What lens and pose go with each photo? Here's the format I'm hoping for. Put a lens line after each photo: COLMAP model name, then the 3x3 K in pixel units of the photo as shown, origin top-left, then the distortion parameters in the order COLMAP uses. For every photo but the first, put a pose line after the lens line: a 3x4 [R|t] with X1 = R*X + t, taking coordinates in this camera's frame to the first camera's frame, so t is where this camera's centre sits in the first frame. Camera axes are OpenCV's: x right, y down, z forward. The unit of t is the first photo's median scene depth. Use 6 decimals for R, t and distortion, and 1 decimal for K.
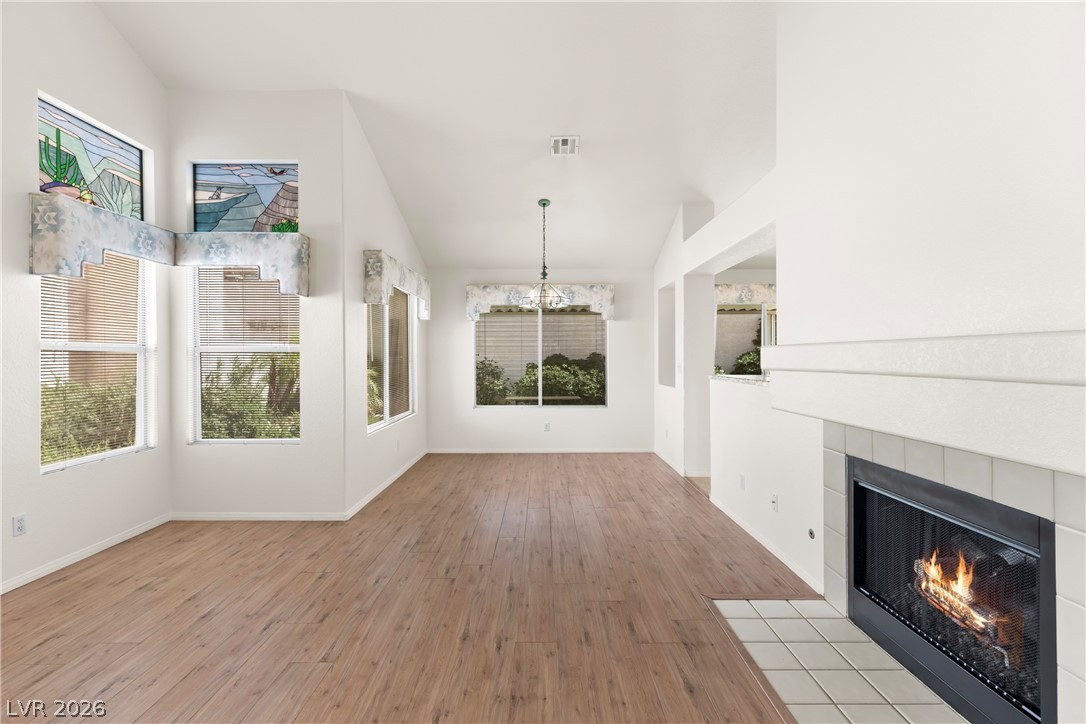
lens RADIAL K [[512.9, 0, 544.2], [0, 512.9, 359.3], [0, 0, 1]] dist [0.002050, 0.000714]
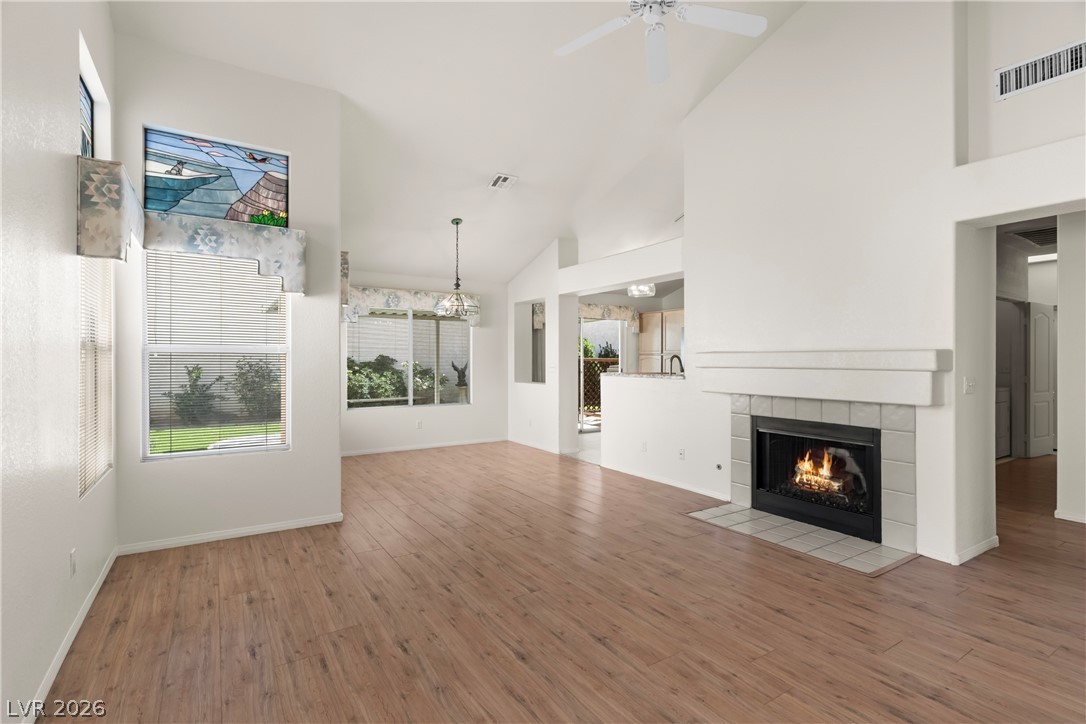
lens RADIAL K [[512.9, 0, 544.2], [0, 512.9, 359.3], [0, 0, 1]] dist [0.002050, 0.000714]
pose [[0.842473, 0.003794, 0.538726, -0.620981], [-0.000848, 0.999983, -0.005717, 0.003220], [-0.538738, 0.004359, 0.842462, -0.064605]]
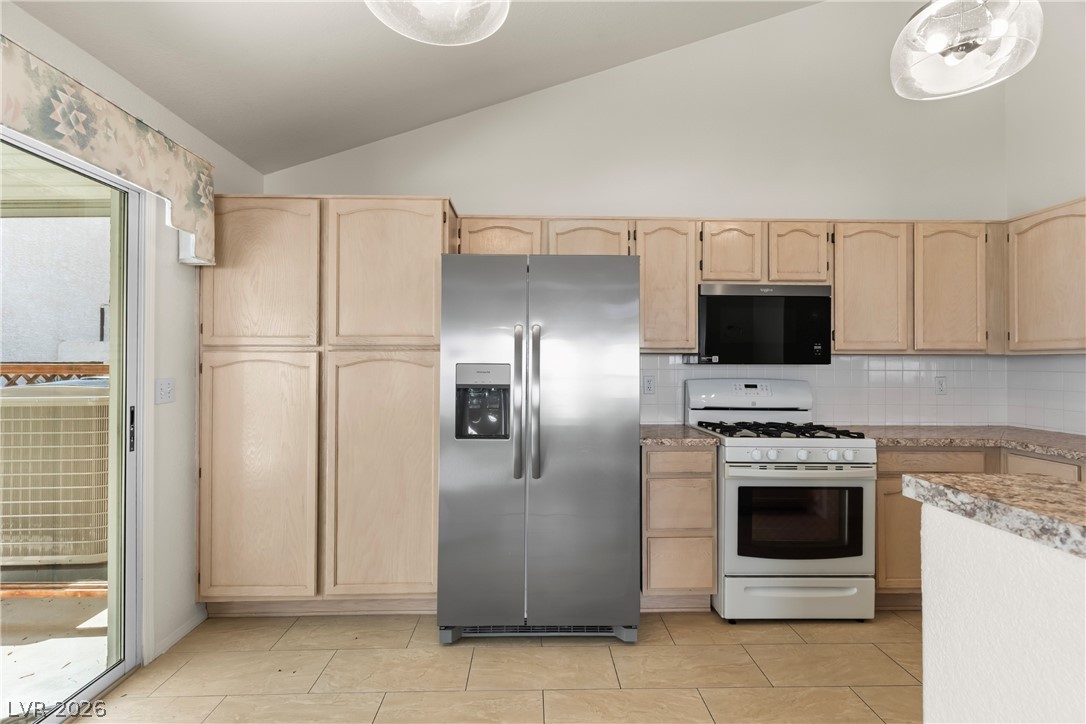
lens RADIAL K [[512.9, 0, 544.2], [0, 512.9, 359.3], [0, 0, 1]] dist [0.002050, 0.000714]
pose [[-0.023982, 0.010672, 0.999655, 0.424138], [0.001397, 0.999942, -0.010642, -0.012925], [-0.999711, 0.001141, -0.023996, 1.342850]]
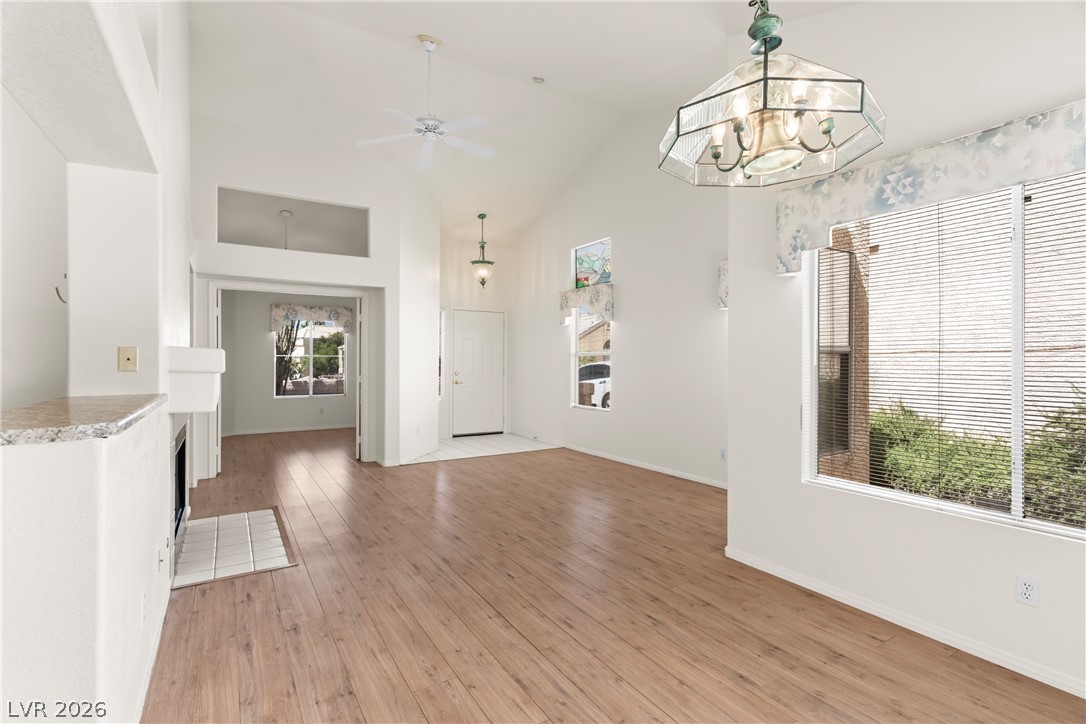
lens RADIAL K [[512.9, 0, 544.2], [0, 512.9, 359.3], [0, 0, 1]] dist [0.002050, 0.000714]
pose [[-0.852918, 0.003648, -0.522033, 0.309733], [-0.000101, 0.999974, 0.007152, -0.009695], [0.522046, 0.006153, -0.852895, 1.622697]]
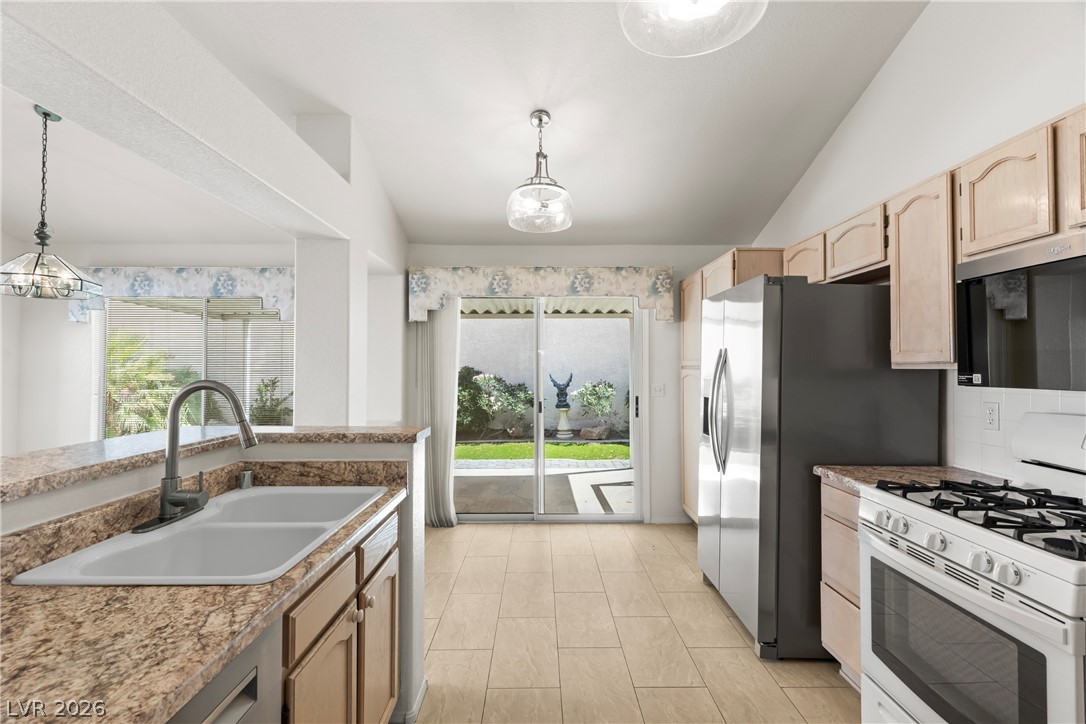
lens RADIAL K [[512.9, 0, 544.2], [0, 512.9, 359.3], [0, 0, 1]] dist [0.002050, 0.000714]
pose [[0.999966, 0.001863, 0.008044, 0.766615], [-0.001698, 0.999790, -0.020421, -0.028473], [-0.008080, 0.020407, 0.999759, 0.605818]]
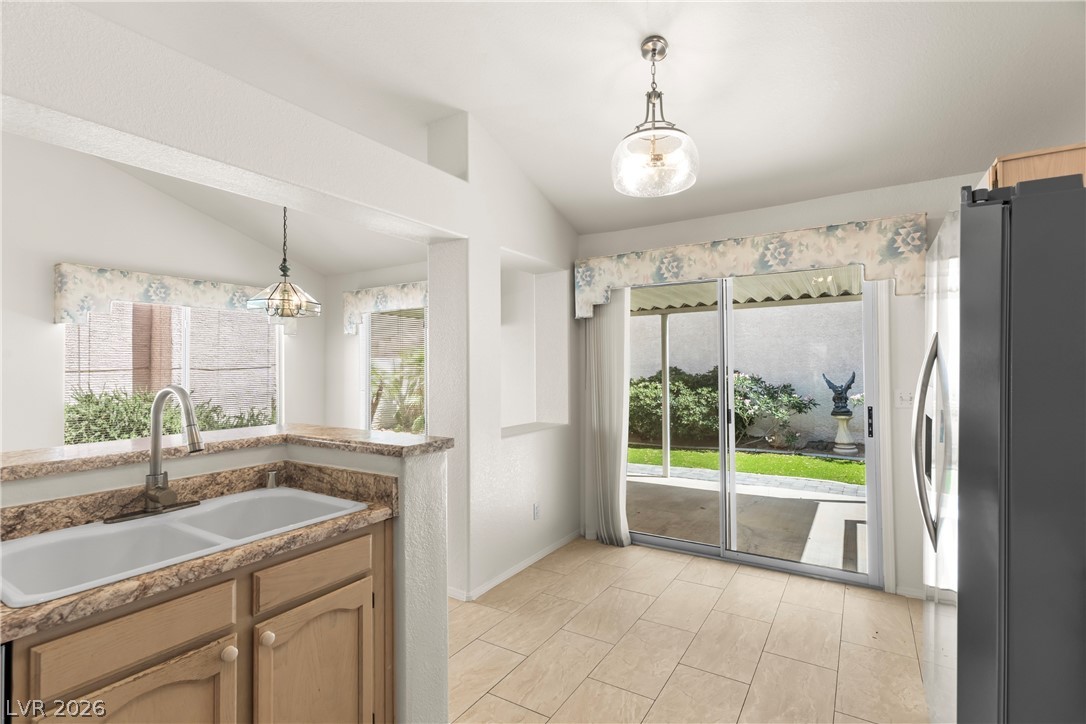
lens RADIAL K [[512.9, 0, 544.2], [0, 512.9, 359.3], [0, 0, 1]] dist [0.002050, 0.000714]
pose [[0.848206, -0.013846, -0.529486, 0.980815], [0.004731, 0.999816, -0.018567, -0.031424], [0.529646, 0.013244, 0.848116, 0.806170]]
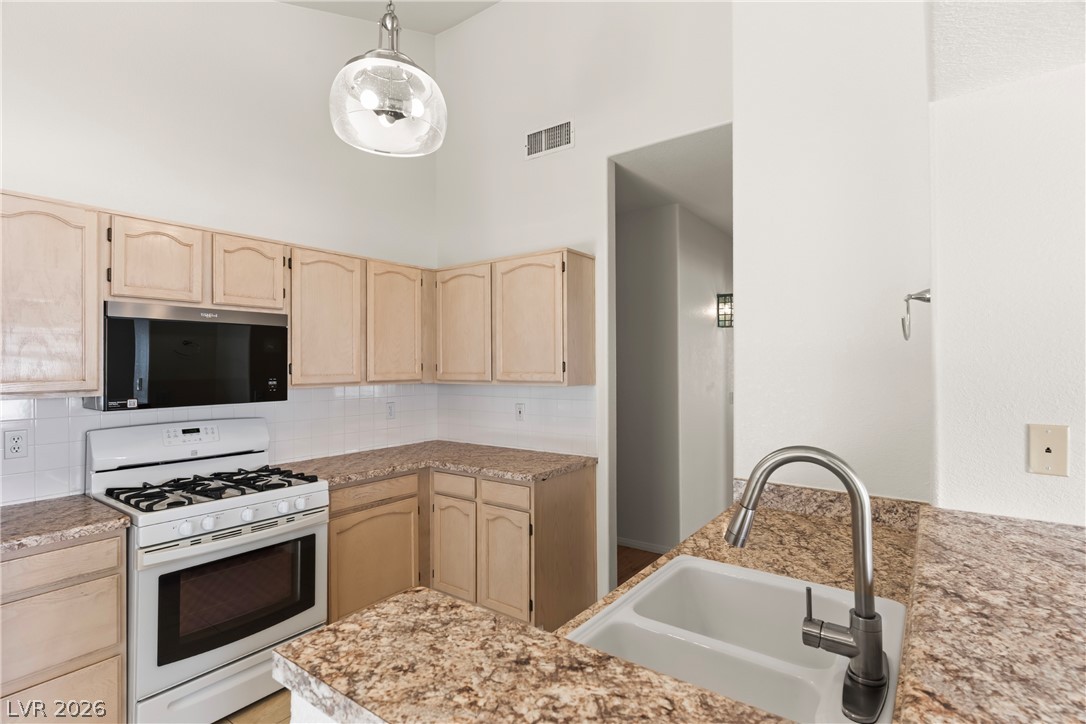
lens RADIAL K [[528.9, 0, 543.0], [0, 528.9, 359.9], [0, 0, 1]] dist [0.001836, 0.000240]
pose [[-0.802027, 0.010529, 0.597195, 0.463648], [0.009022, 0.999944, -0.005512, -0.061142], [-0.597220, 0.000967, -0.802077, 1.270239]]
